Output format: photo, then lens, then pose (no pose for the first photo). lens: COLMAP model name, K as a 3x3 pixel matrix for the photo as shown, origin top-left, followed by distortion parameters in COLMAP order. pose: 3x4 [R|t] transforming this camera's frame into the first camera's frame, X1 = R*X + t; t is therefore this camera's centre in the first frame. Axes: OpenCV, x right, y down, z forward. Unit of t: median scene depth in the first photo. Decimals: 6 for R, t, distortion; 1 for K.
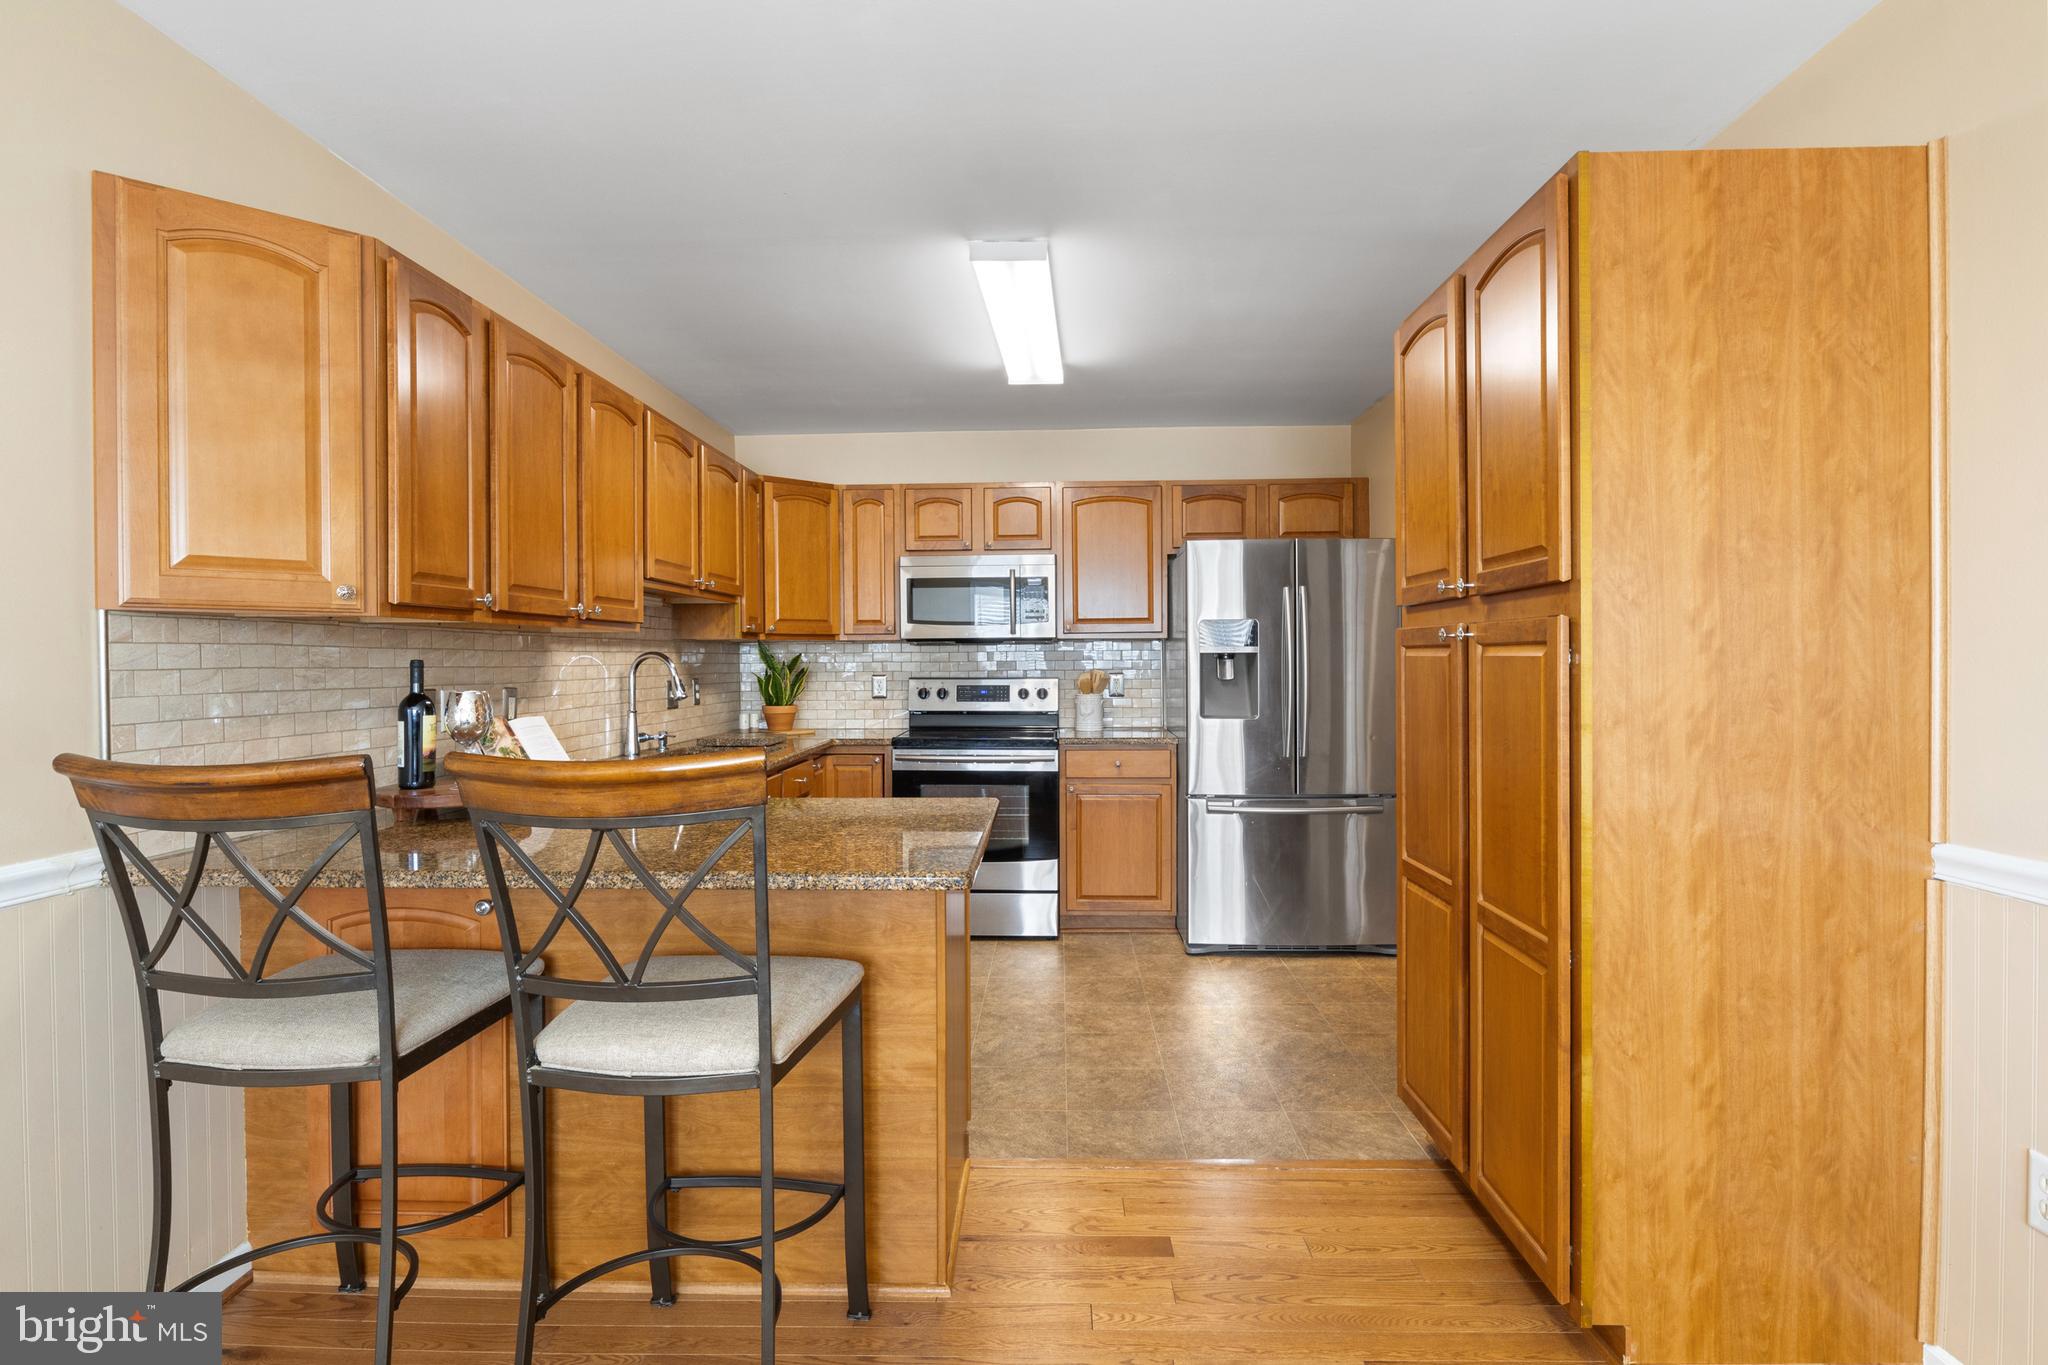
lens RADIAL K [[1026.4, 0, 1019.0], [0, 1026.4, 672.1], [0, 0, 1]] dist [-0.008746, -0.000321]
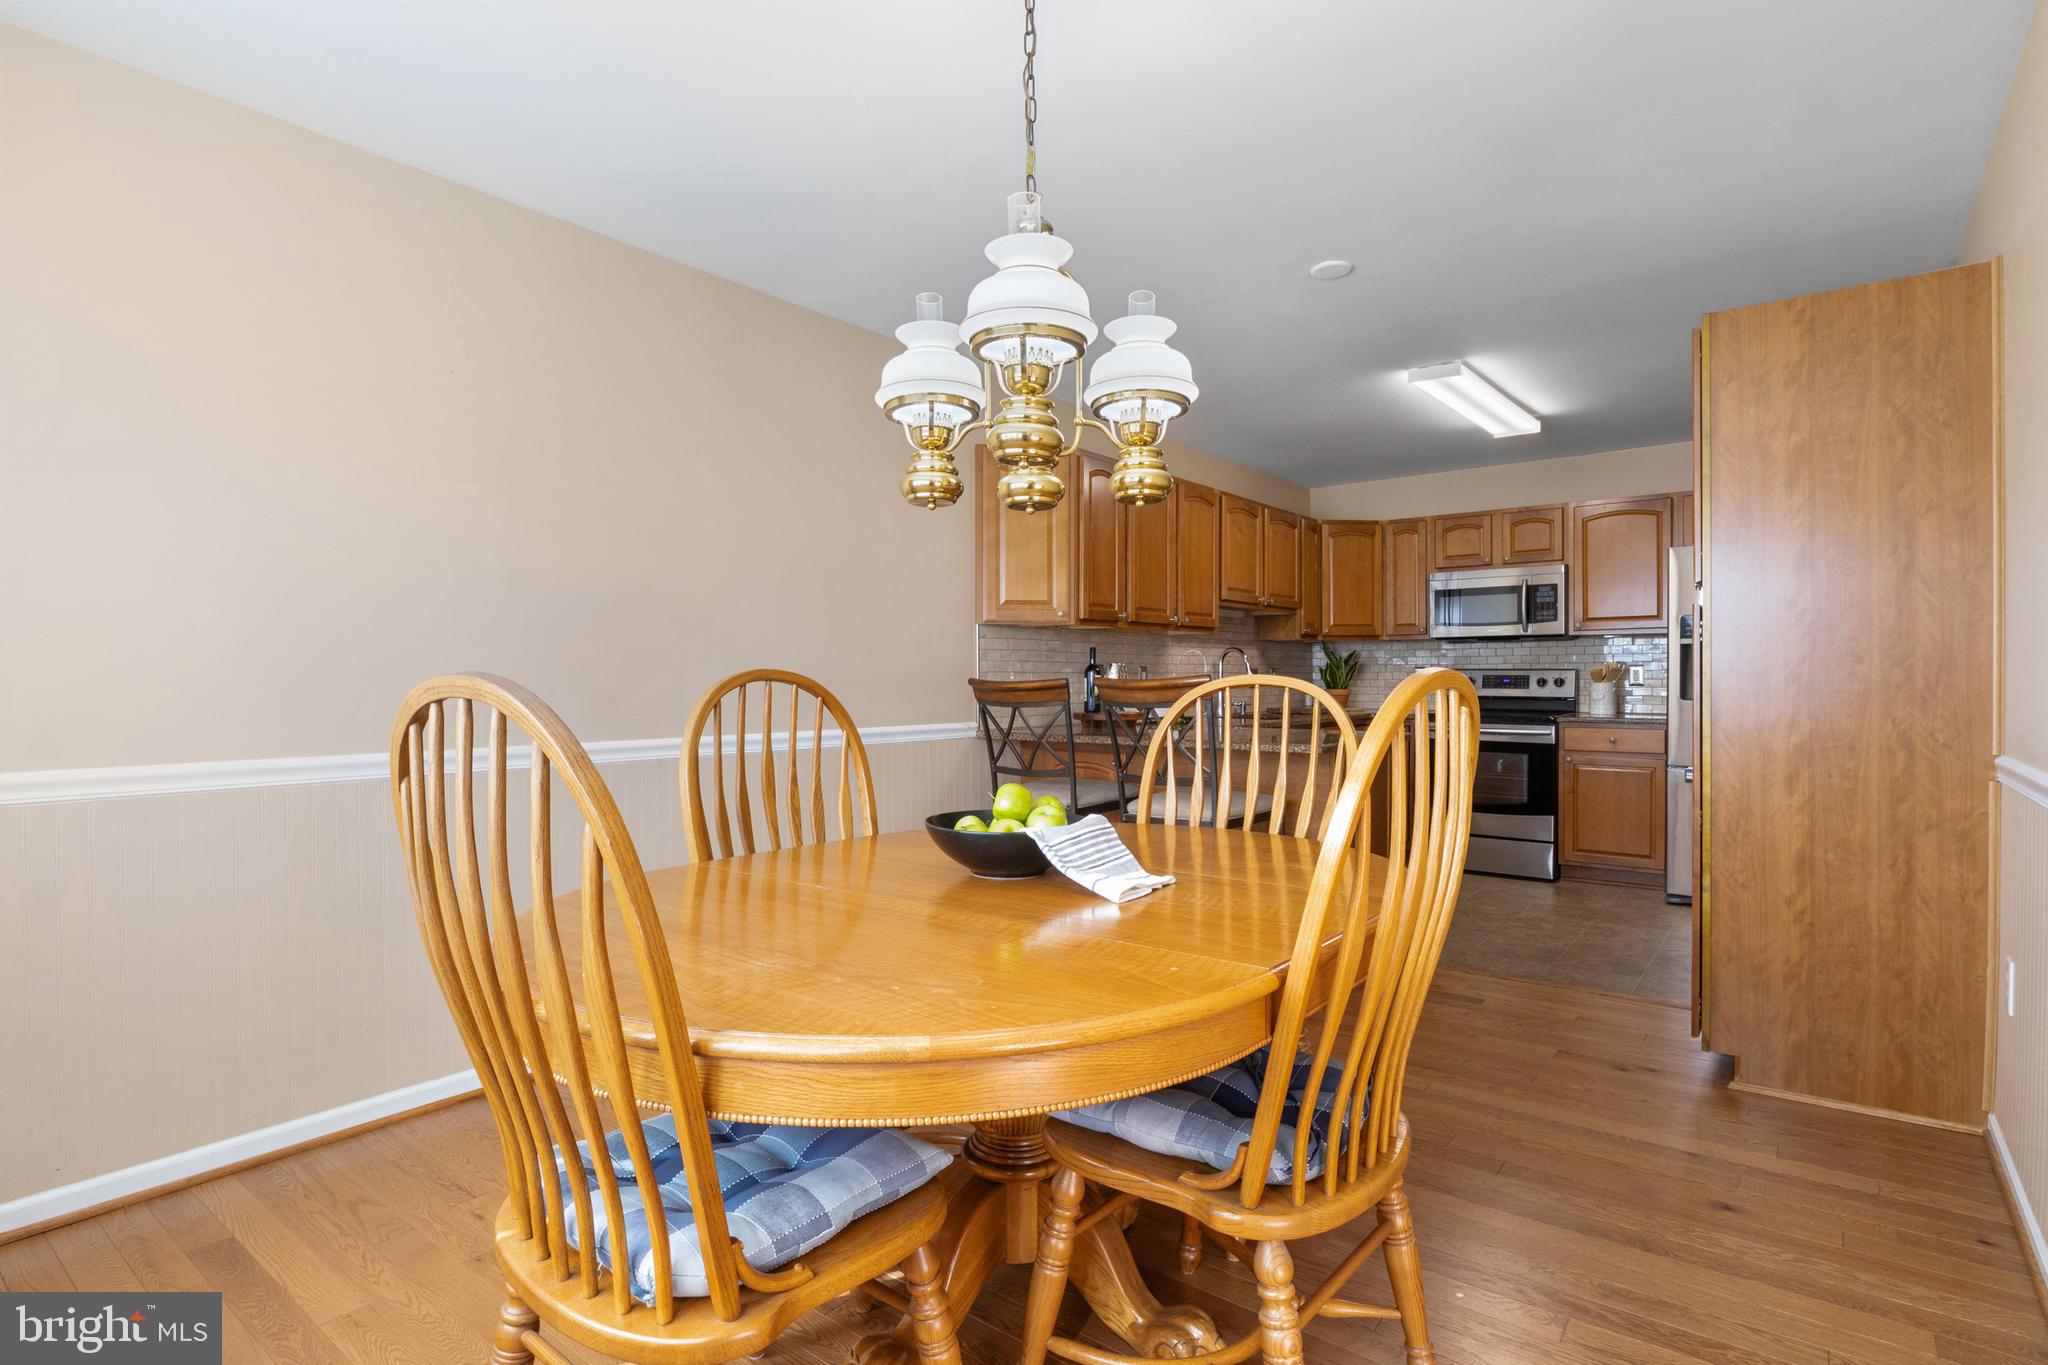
lens RADIAL K [[1026.4, 0, 1012.2], [0, 1026.4, 690.5], [0, 0, 1]] dist [-0.008746, -0.000321]
pose [[0.802734, 0.011507, -0.596227, 0.322884], [-0.008862, 0.999934, 0.007366, 0.039984], [0.596272, -0.000629, 0.802782, -0.470770]]
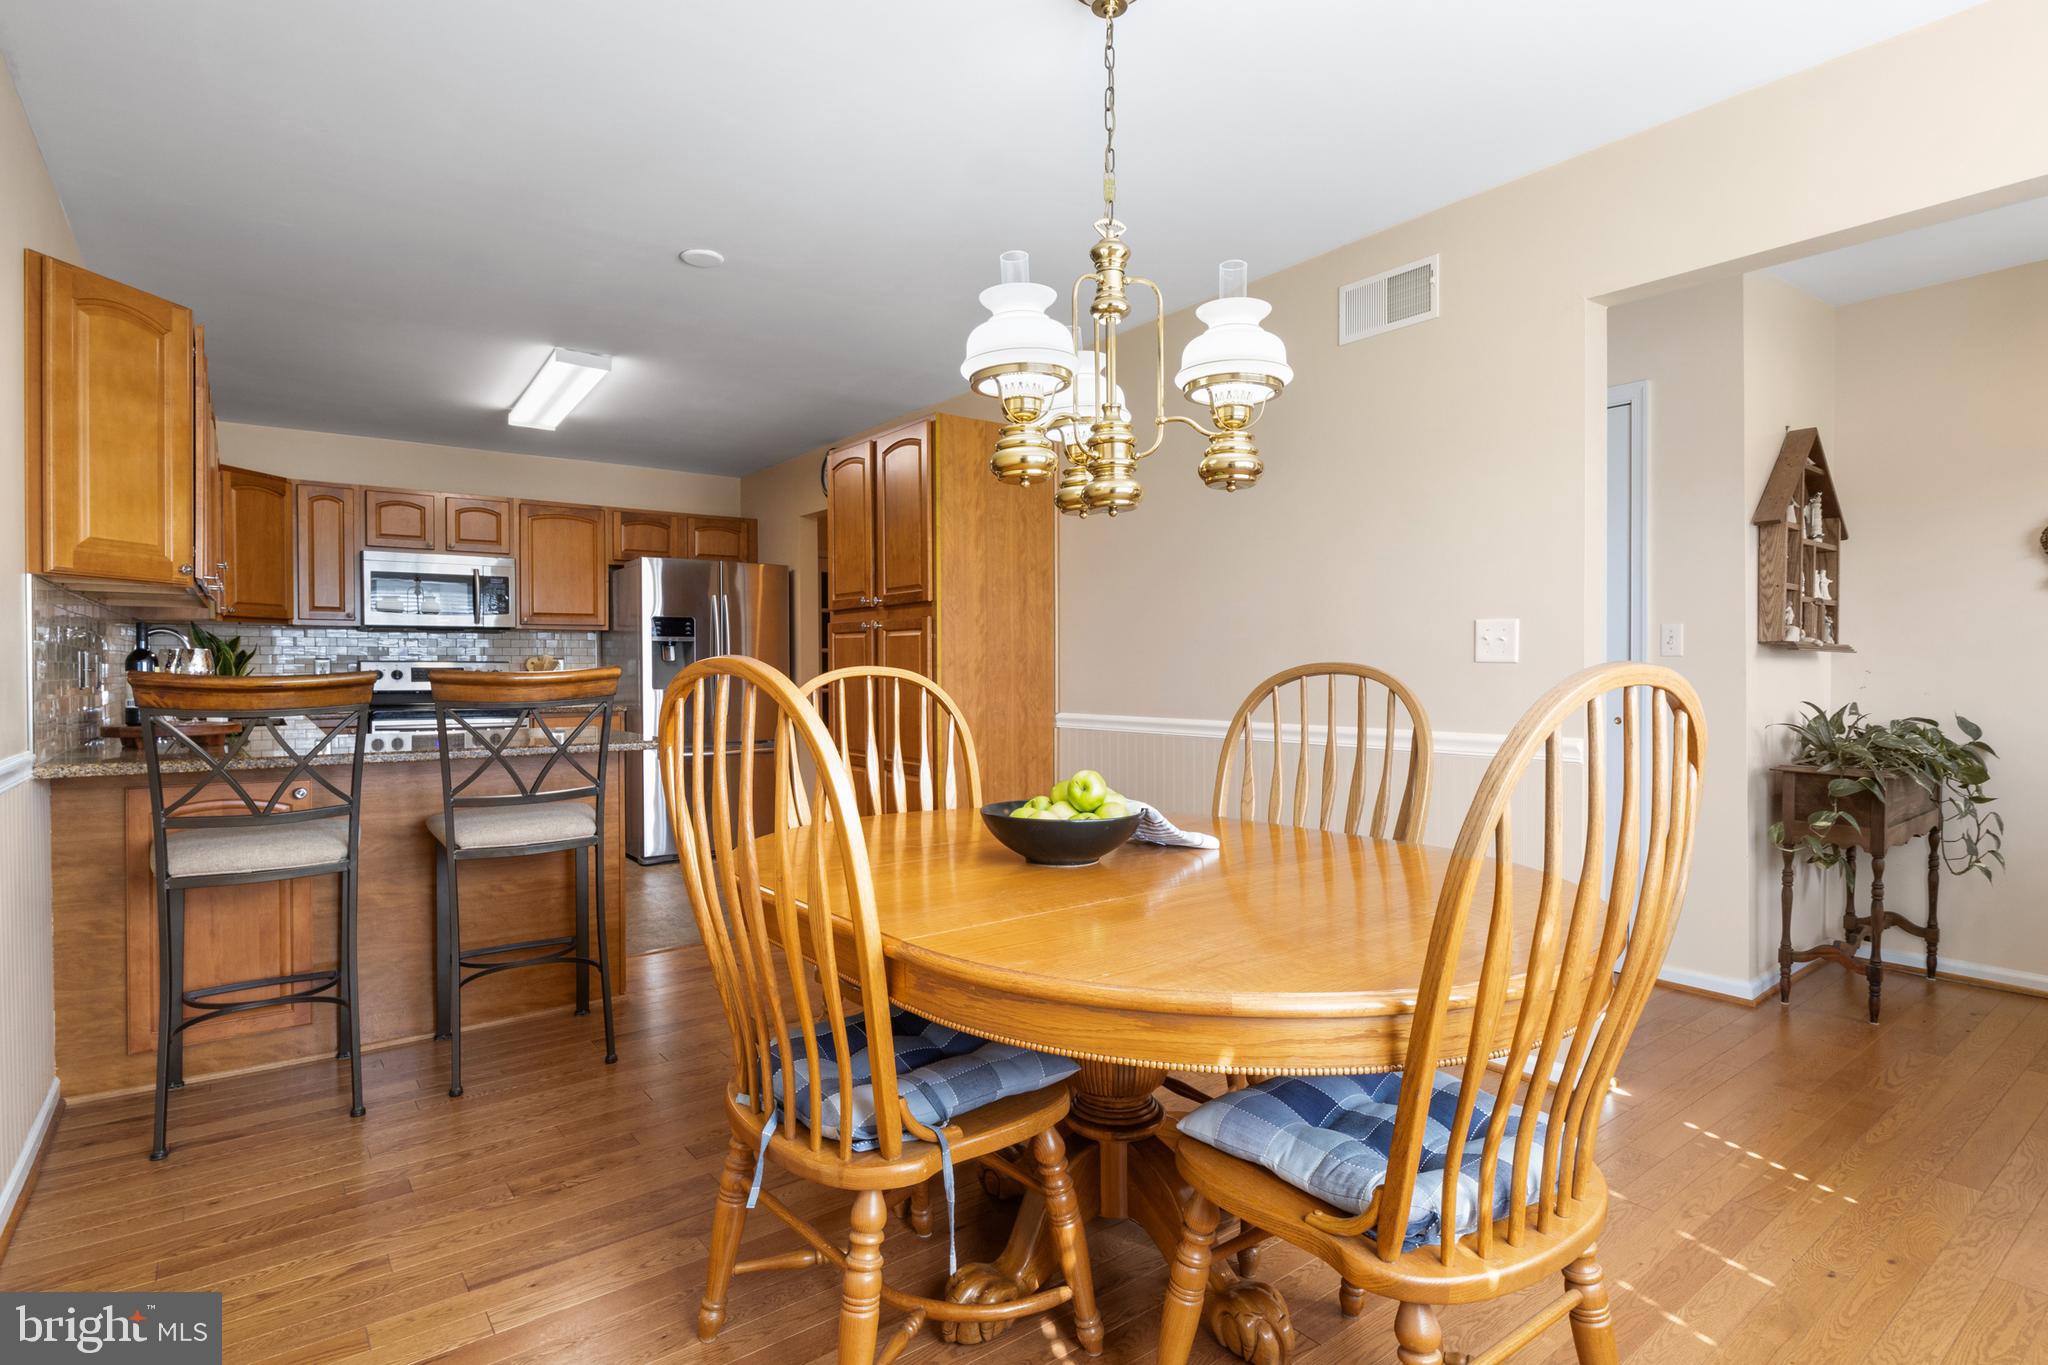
lens RADIAL K [[1026.4, 0, 1026.6], [0, 1026.4, 681.6], [0, 0, 1]] dist [-0.008746, -0.000321]
pose [[0.772606, -0.005236, 0.634864, -0.373226], [0.004347, 0.999986, 0.002958, 0.041616], [-0.634870, 0.000474, 0.772618, -0.444195]]
